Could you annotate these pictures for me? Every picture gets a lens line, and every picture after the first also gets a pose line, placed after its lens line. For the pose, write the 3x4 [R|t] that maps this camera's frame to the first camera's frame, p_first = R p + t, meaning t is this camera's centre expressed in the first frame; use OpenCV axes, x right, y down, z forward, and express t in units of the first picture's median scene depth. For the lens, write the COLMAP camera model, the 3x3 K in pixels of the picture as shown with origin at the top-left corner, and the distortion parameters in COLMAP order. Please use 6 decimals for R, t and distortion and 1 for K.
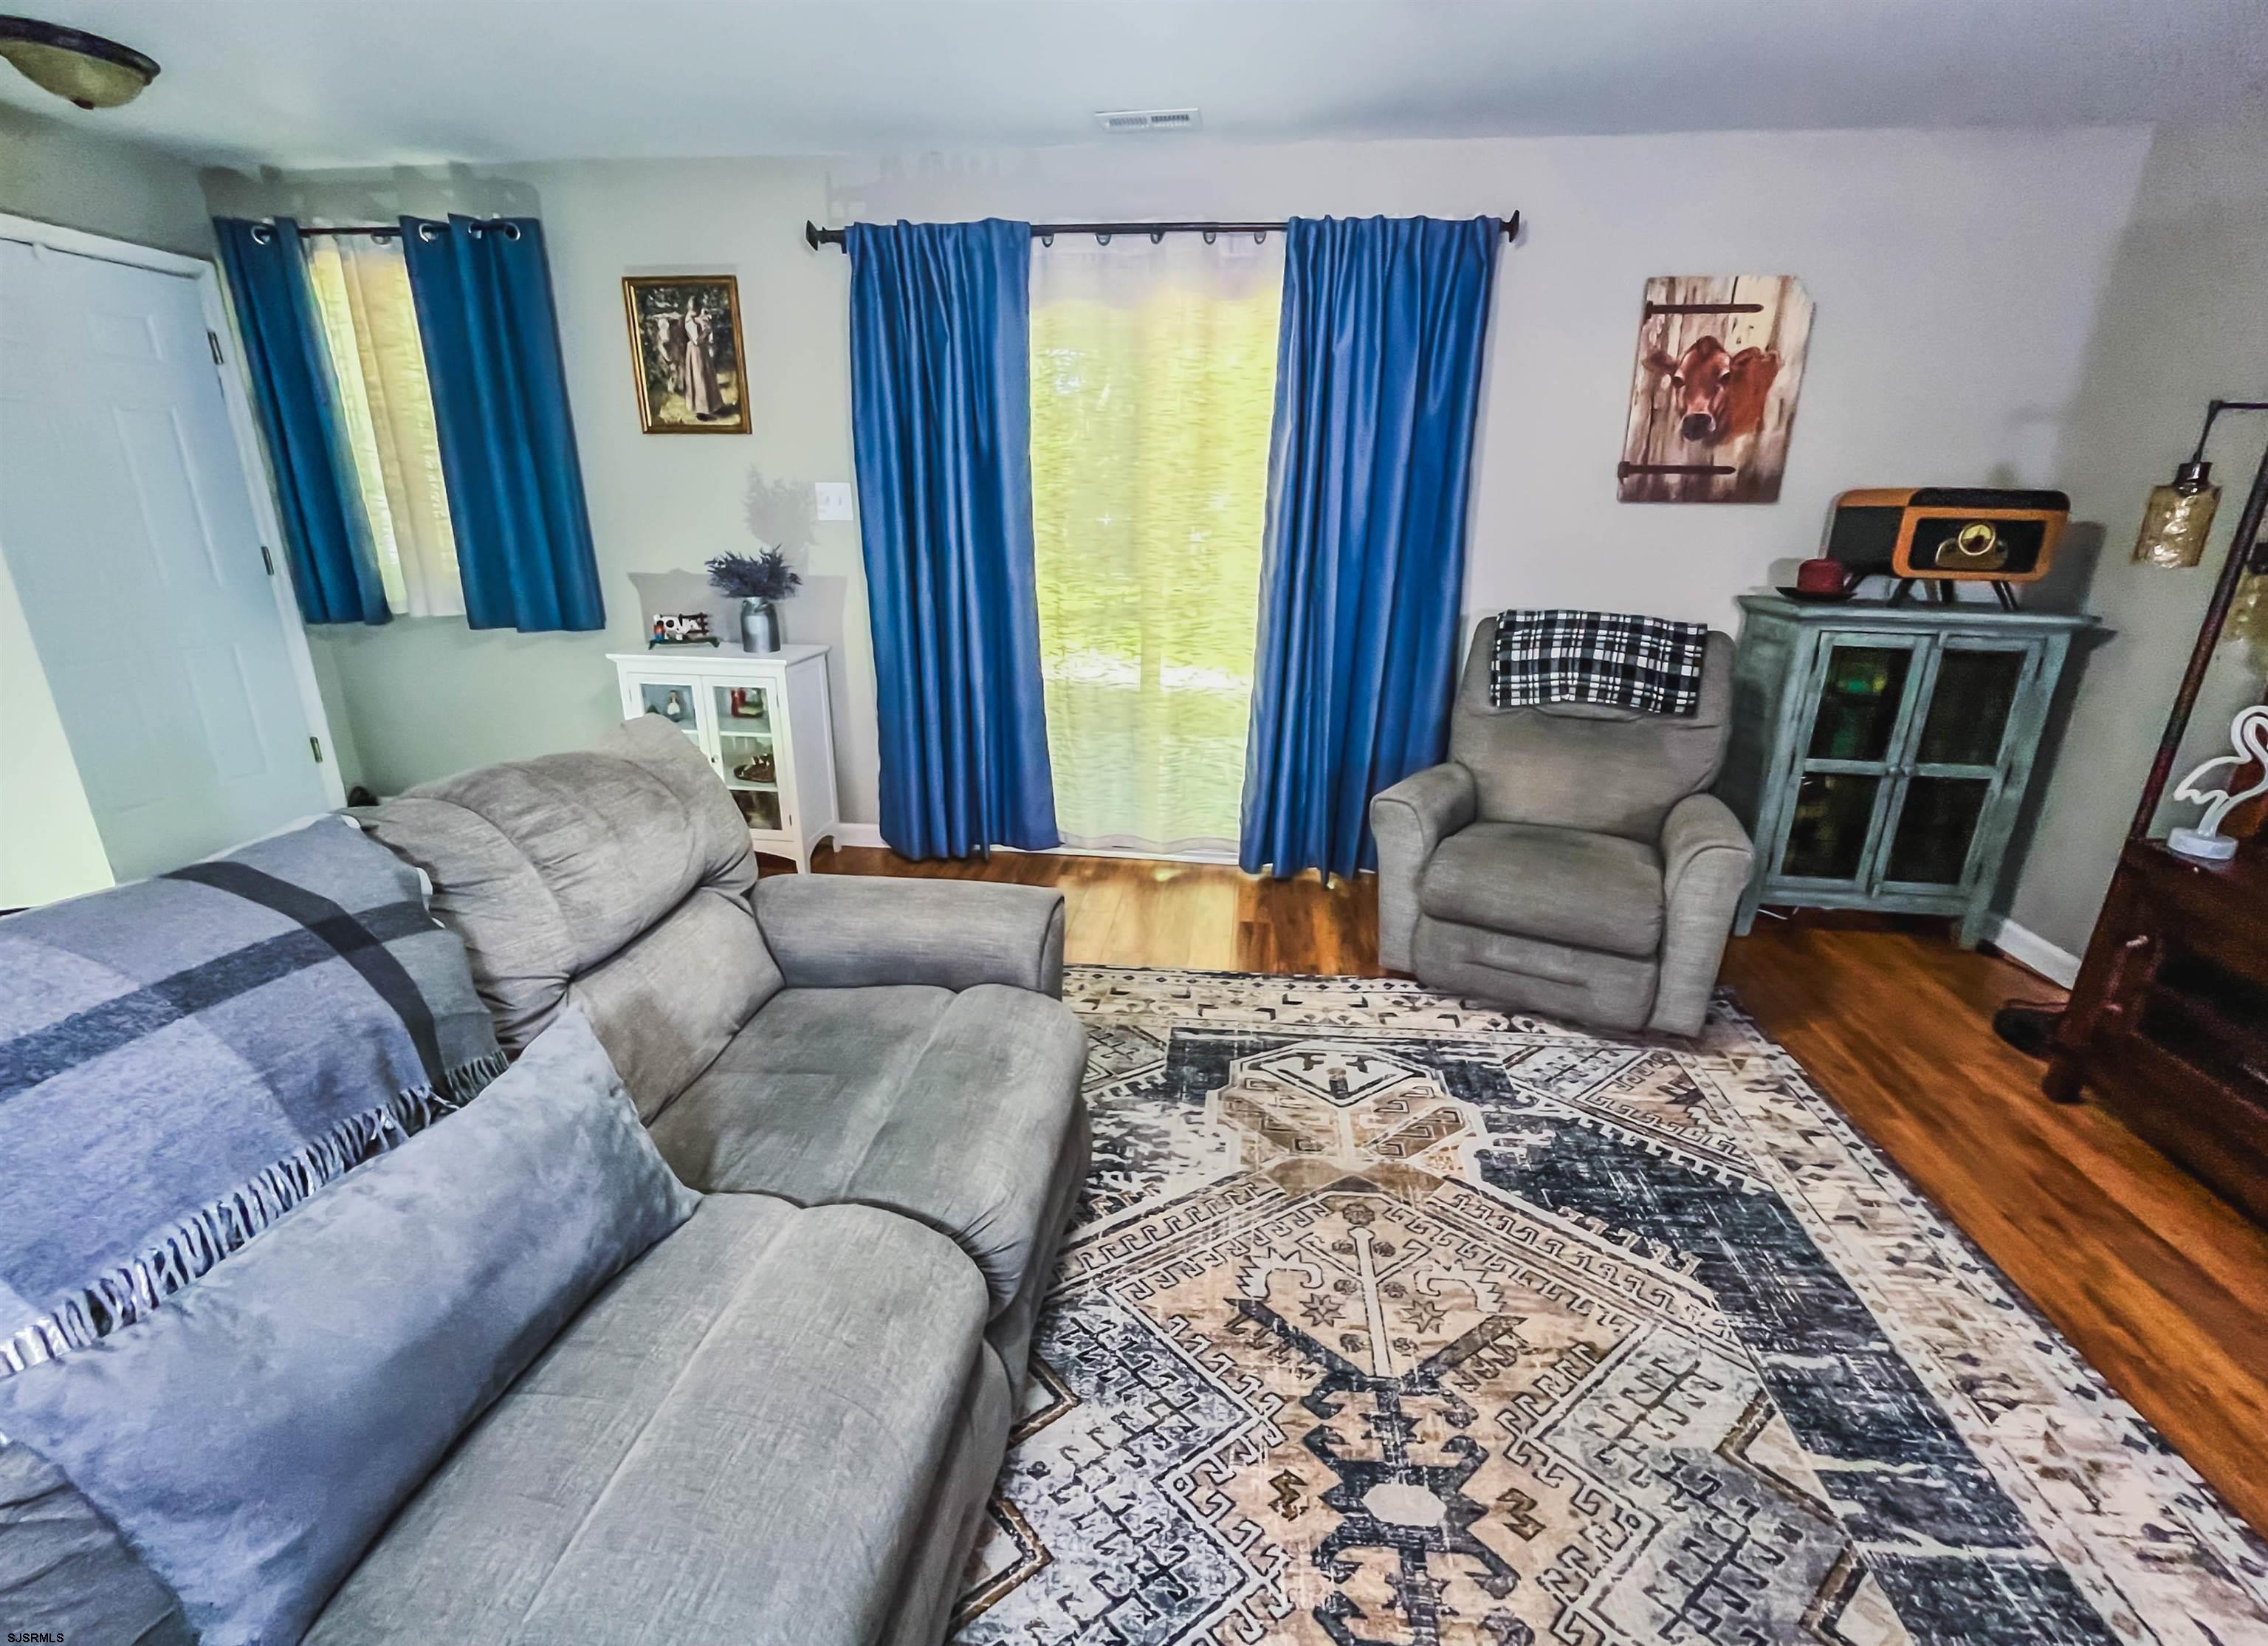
lens RADIAL K [[953.1, 0, 1142.7], [0, 953.1, 798.4], [0, 0, 1]] dist [-0.029691, 0.011596]
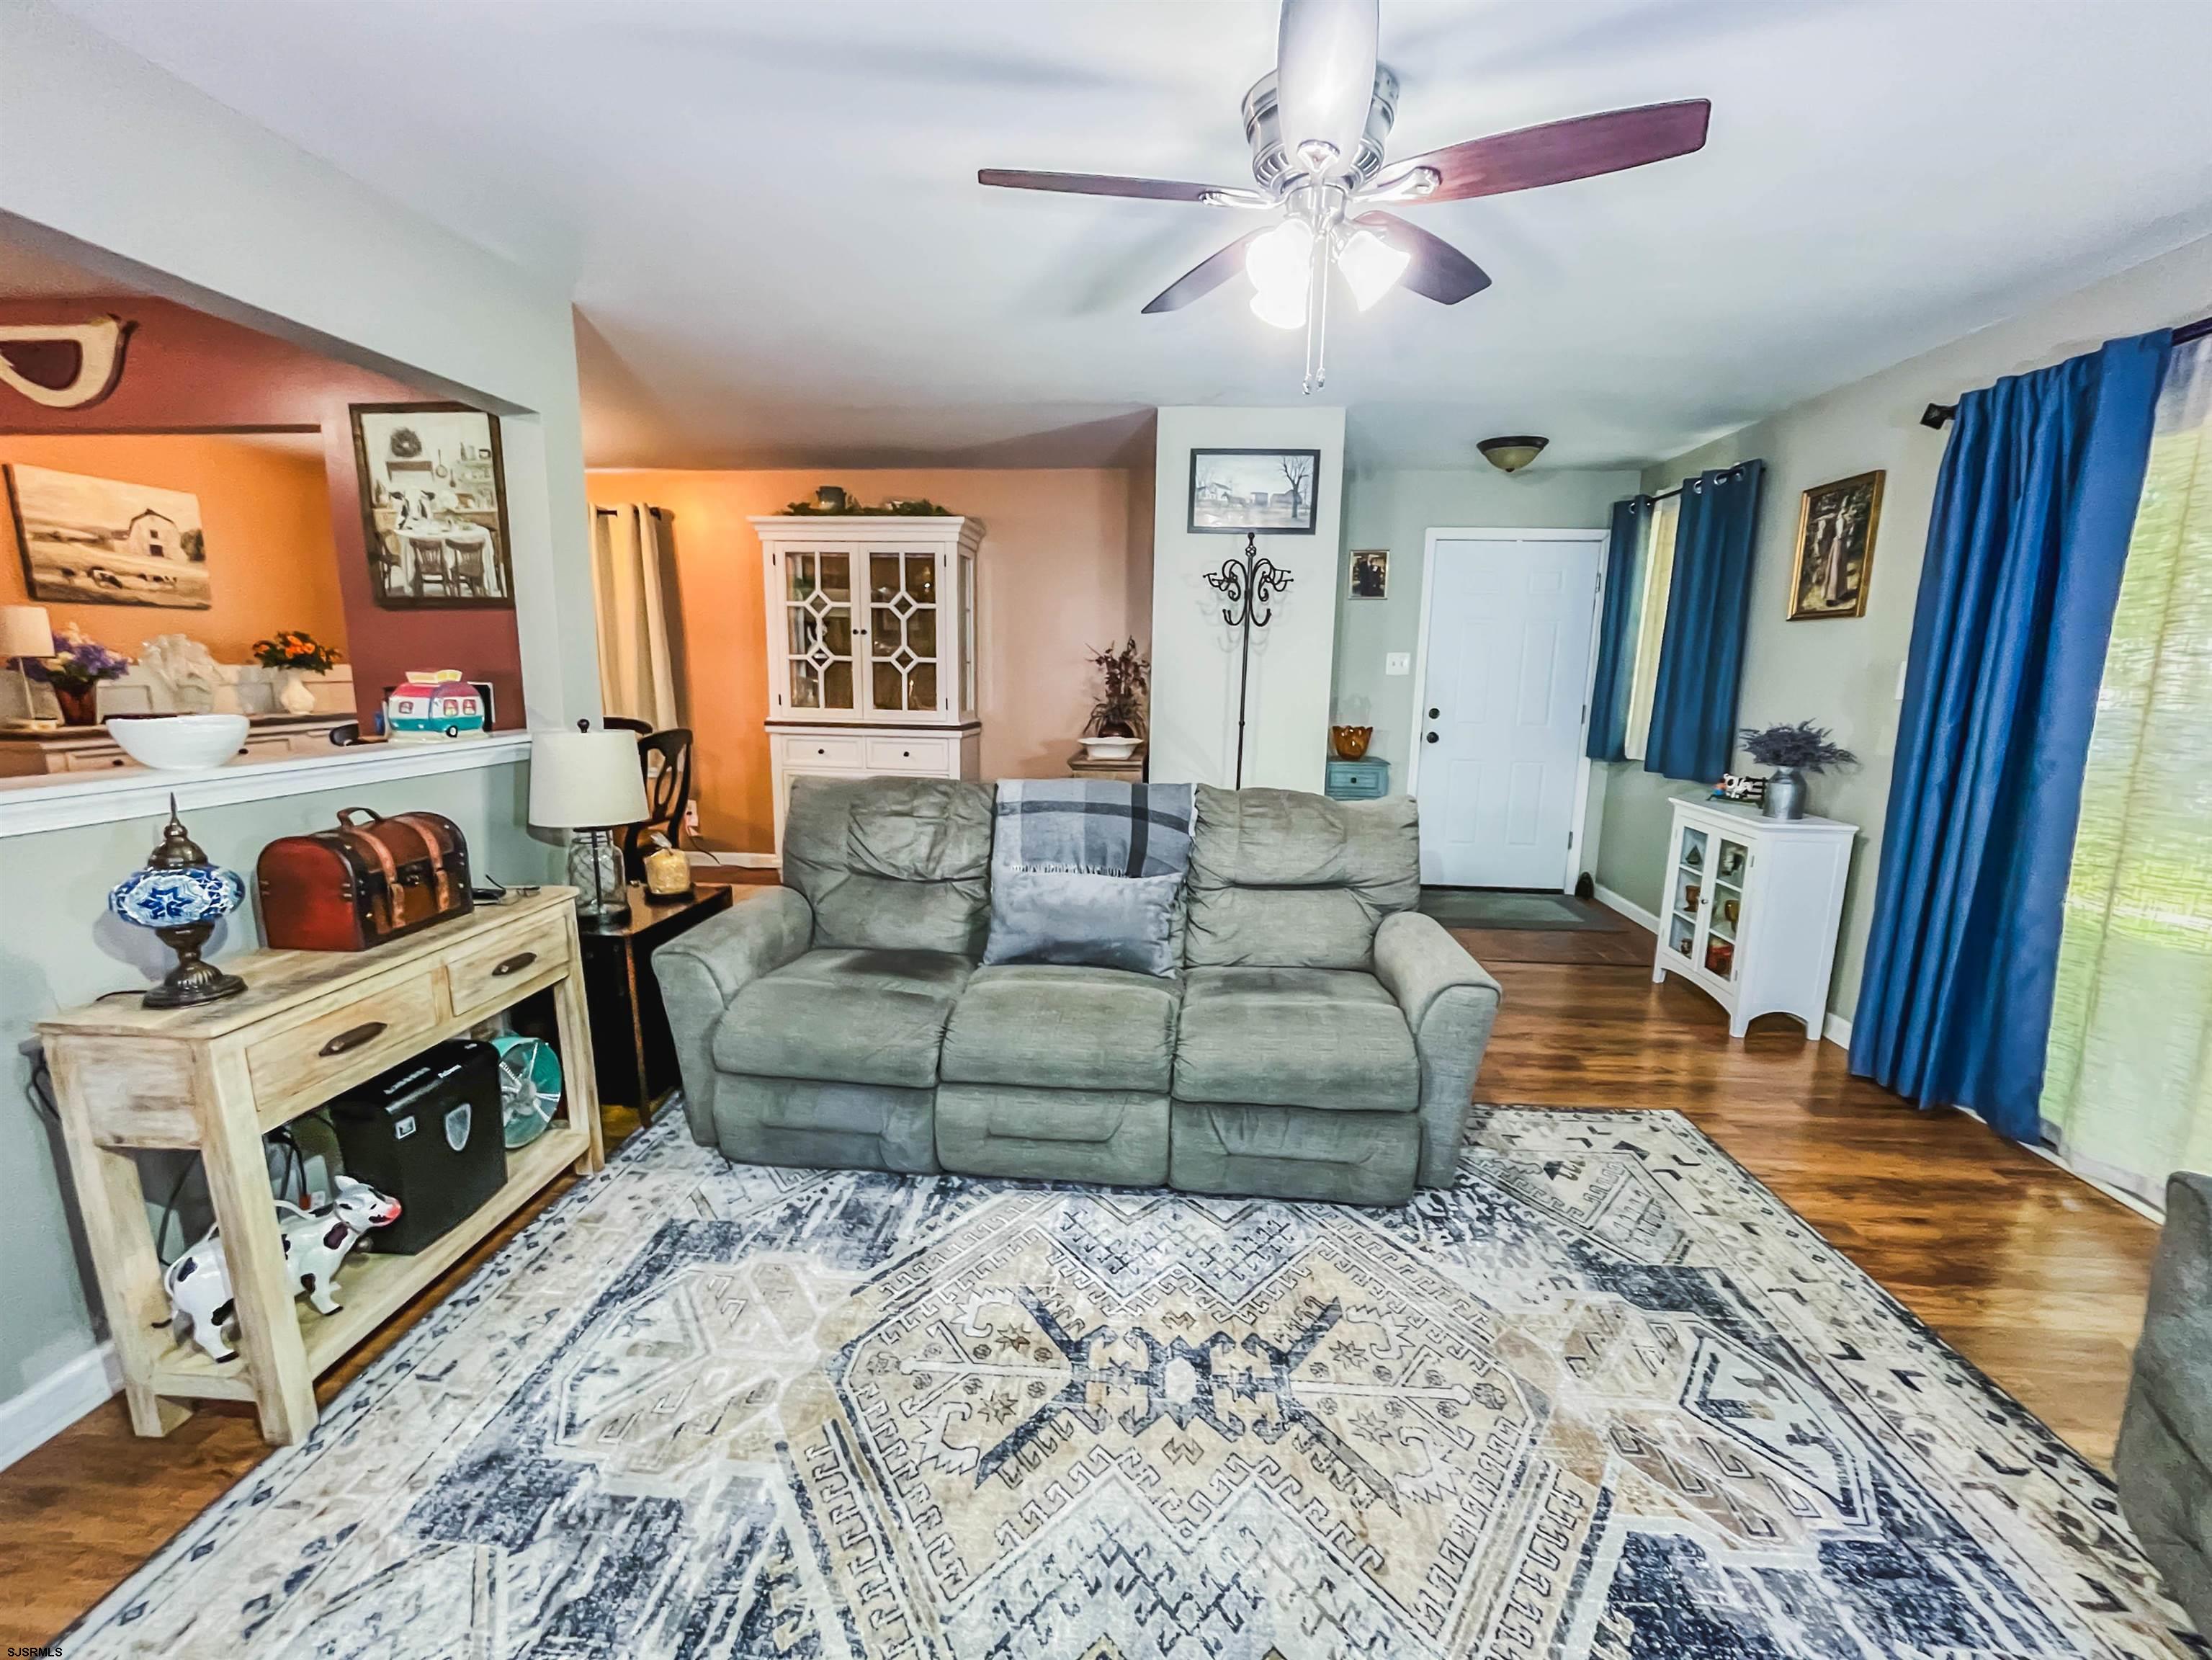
lens RADIAL K [[911.0, 0, 1113.9], [0, 911.0, 834.4], [0, 0, 1]] dist [-0.022966, 0.007191]
pose [[0.036157, 0.171978, -0.984437, 0.680737], [-0.316438, 0.936363, 0.151958, -0.069112], [0.947924, 0.306019, 0.088276, 0.269329]]
